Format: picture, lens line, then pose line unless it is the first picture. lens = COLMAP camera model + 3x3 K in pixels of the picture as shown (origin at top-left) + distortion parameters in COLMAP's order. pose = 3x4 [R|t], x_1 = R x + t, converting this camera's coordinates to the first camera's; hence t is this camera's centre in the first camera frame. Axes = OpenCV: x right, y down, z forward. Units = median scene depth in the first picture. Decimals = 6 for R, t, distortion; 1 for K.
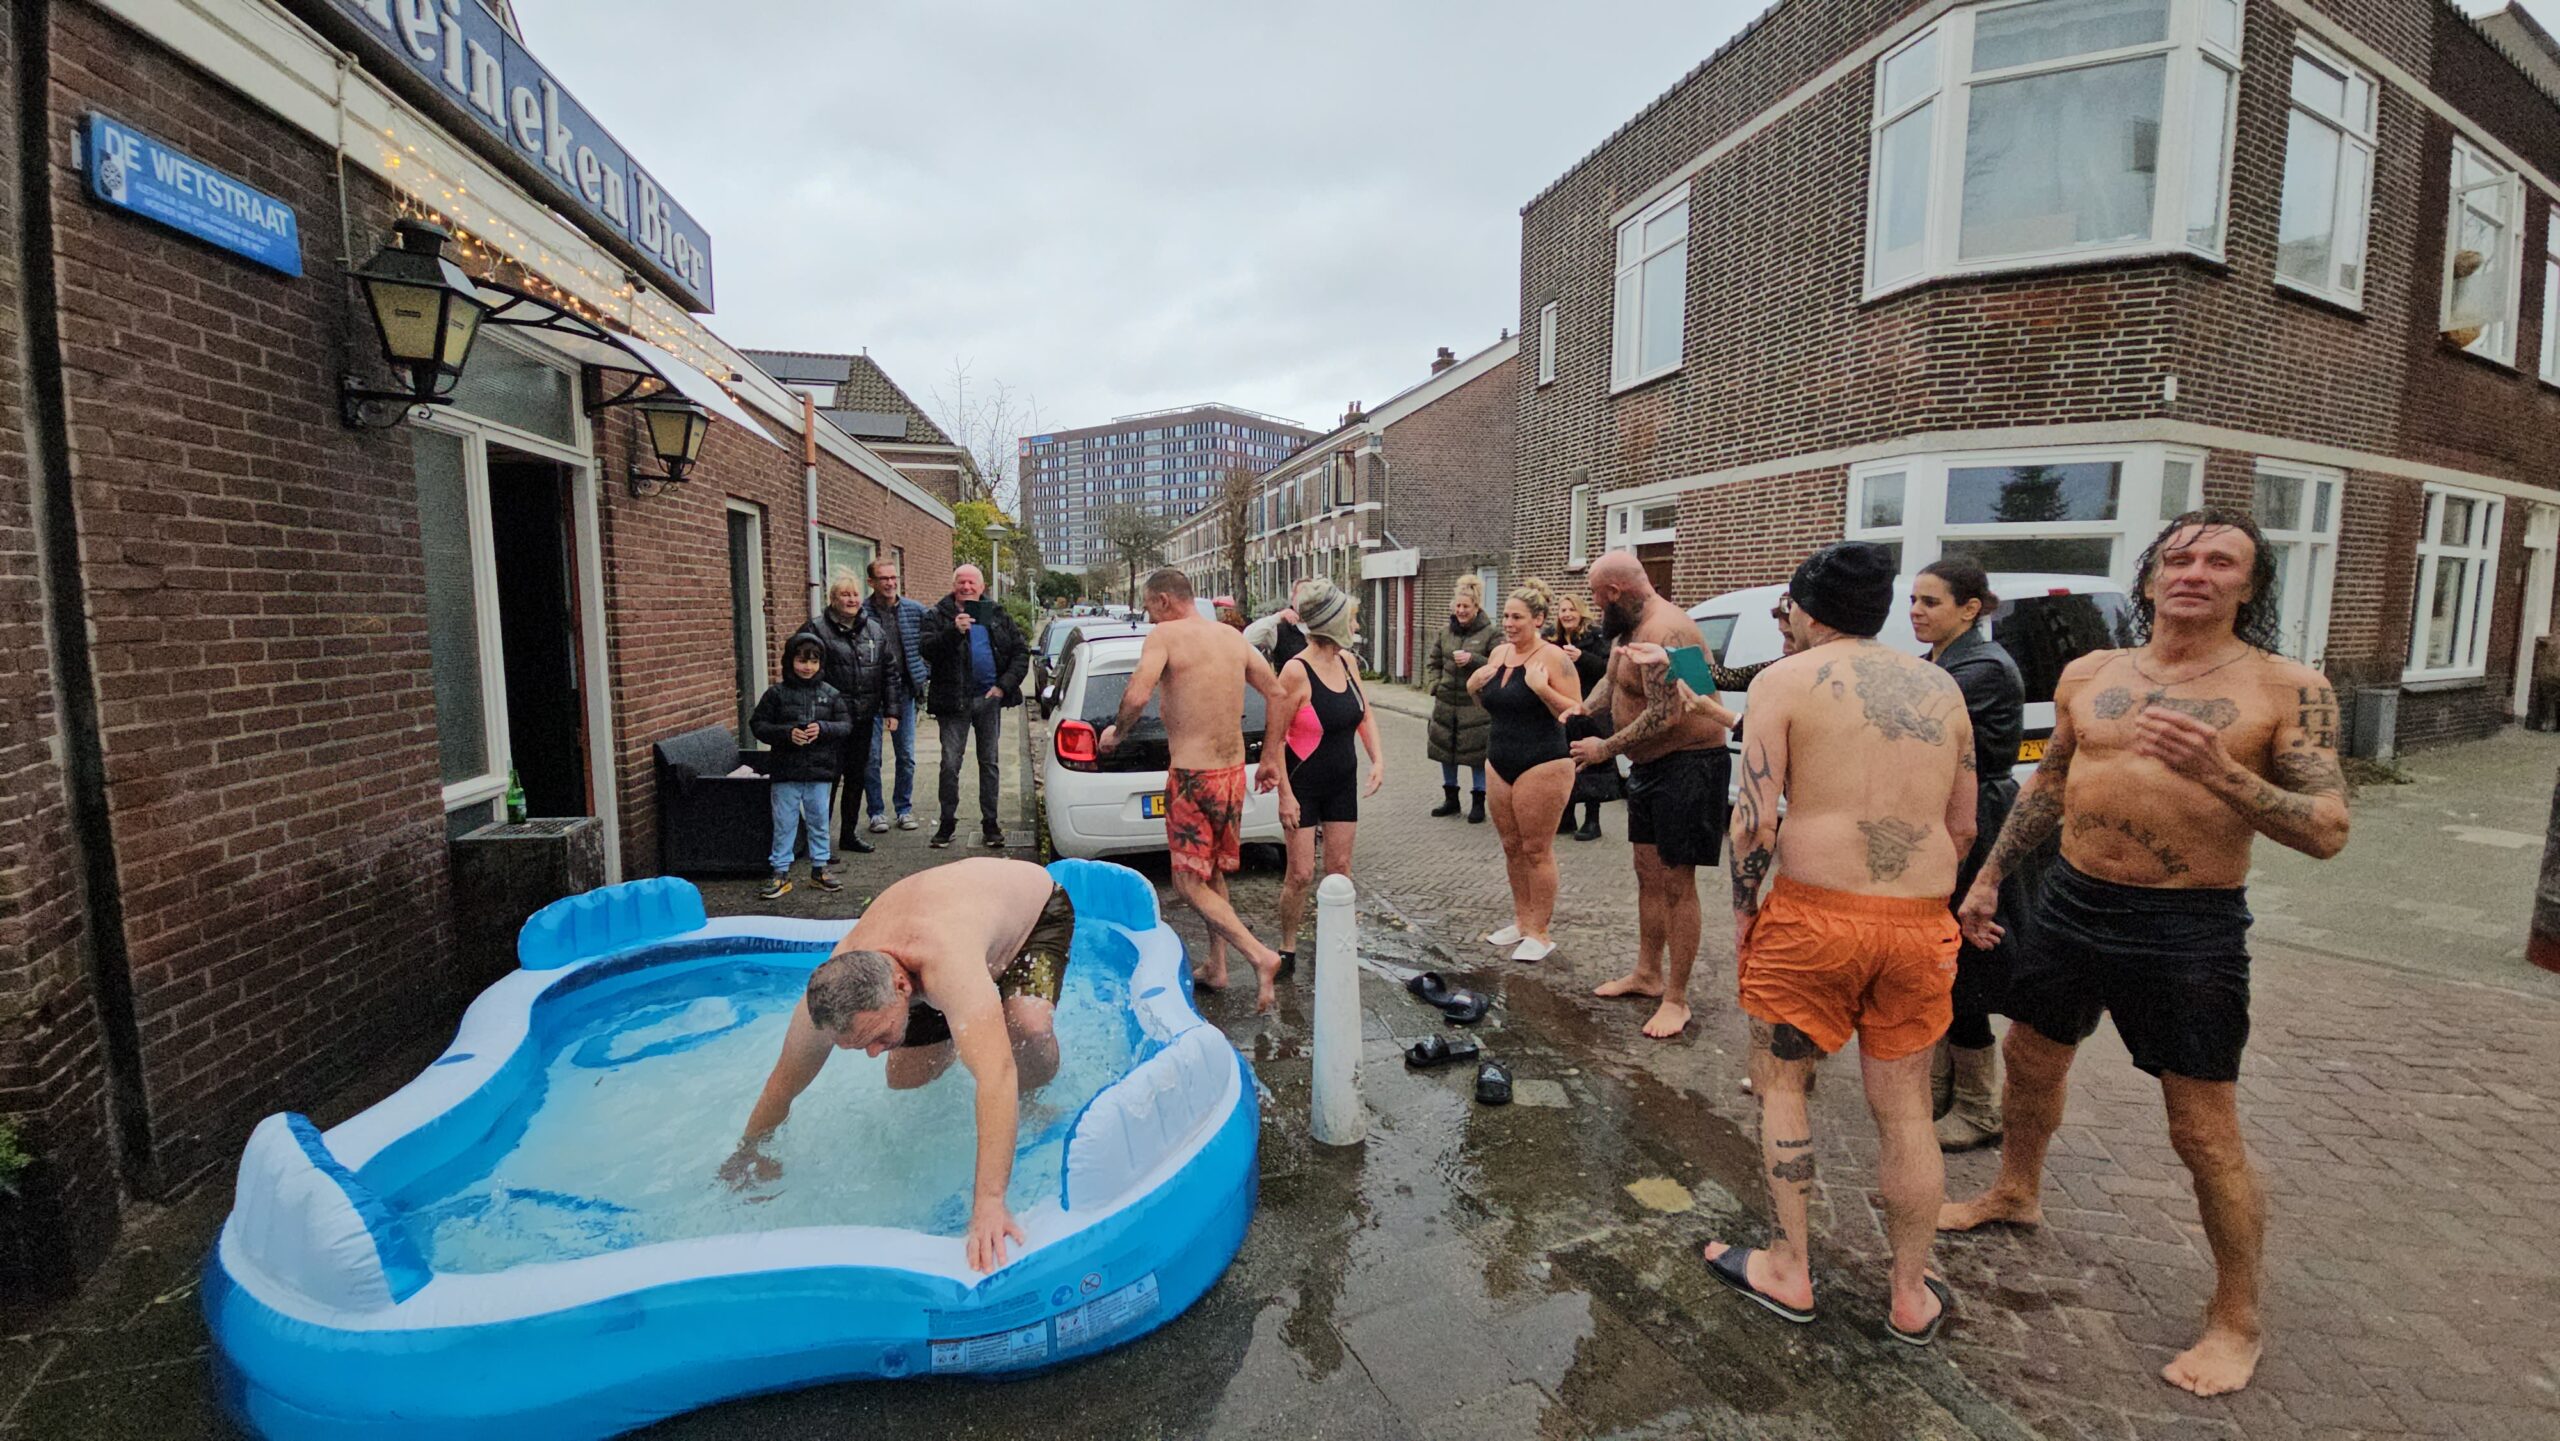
lens RADIAL K [[1031.7, 0, 1287.8], [0, 1031.7, 714.0], [0, 0, 1]] dist [0.001377, -0.000492]
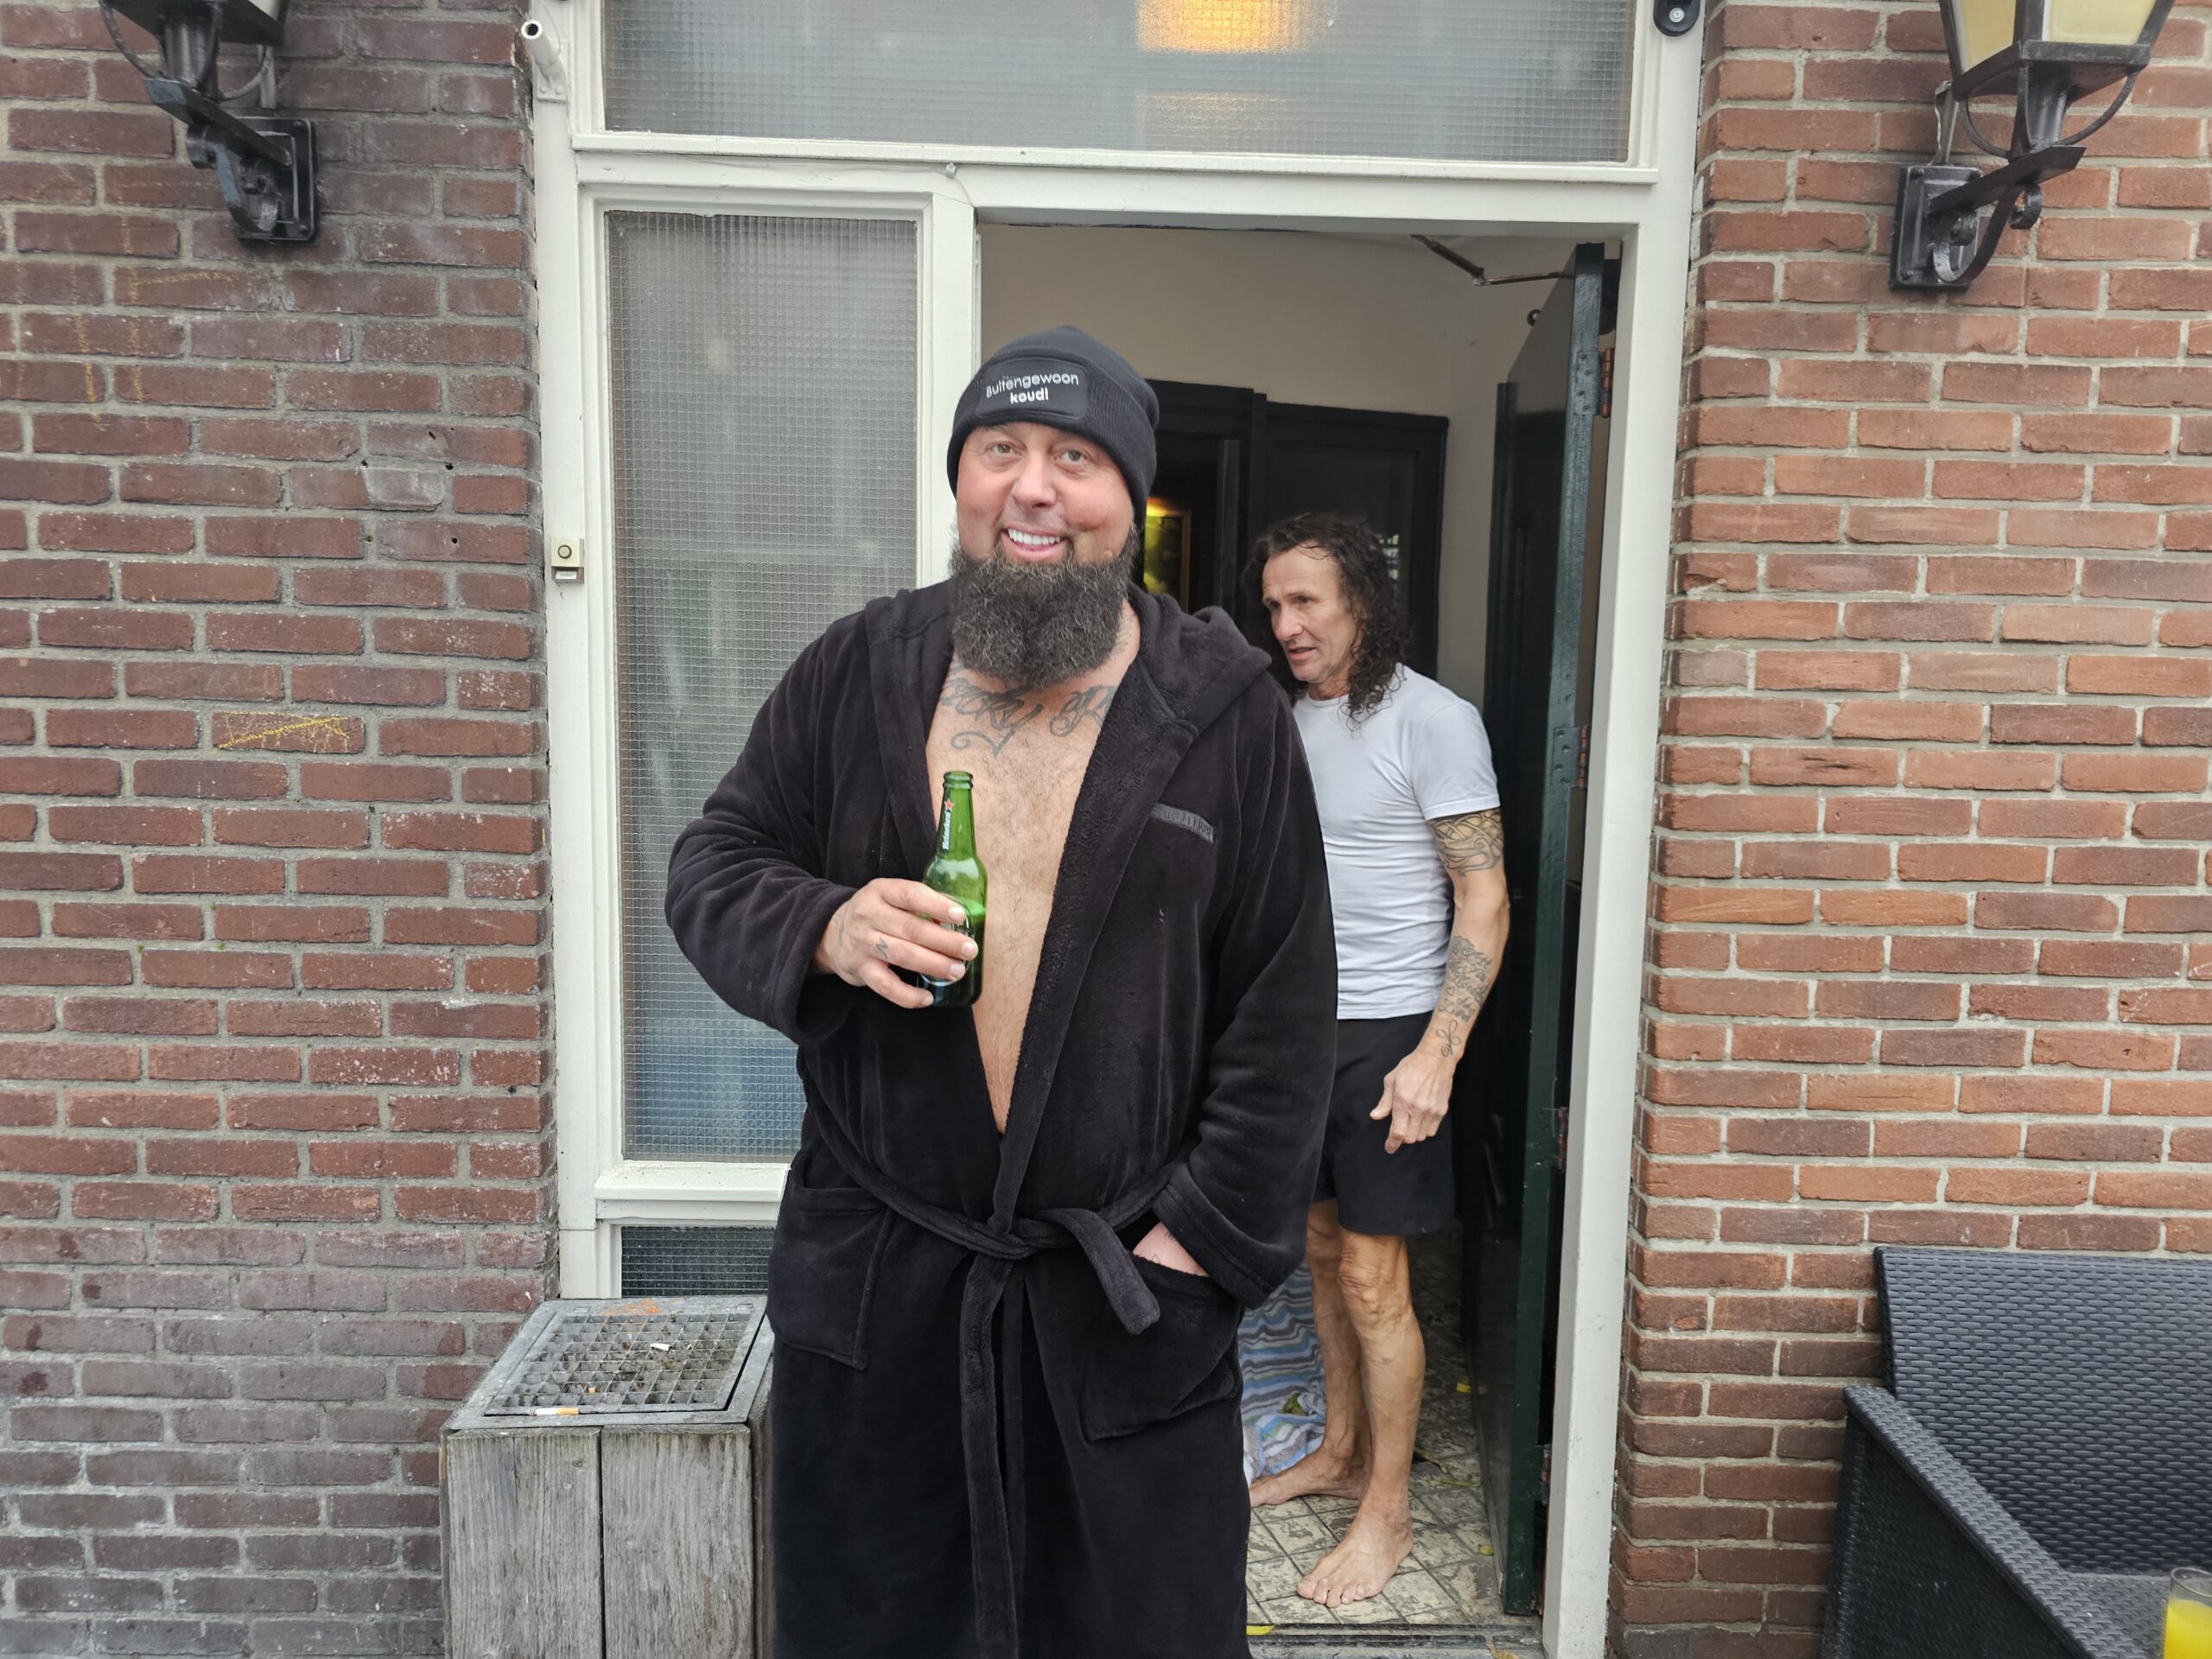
lens RADIAL K [[1508.5, 0, 1106.3], [0, 1508.5, 859.7], [0, 0, 1]] dist [0.041864, -0.028616]
pose [[-0.186160, 0.100365, -0.977380, -0.198461], [-0.126313, 0.984069, 0.125111, -0.088147], [0.974366, 0.146746, -0.170517, 0.818123]]
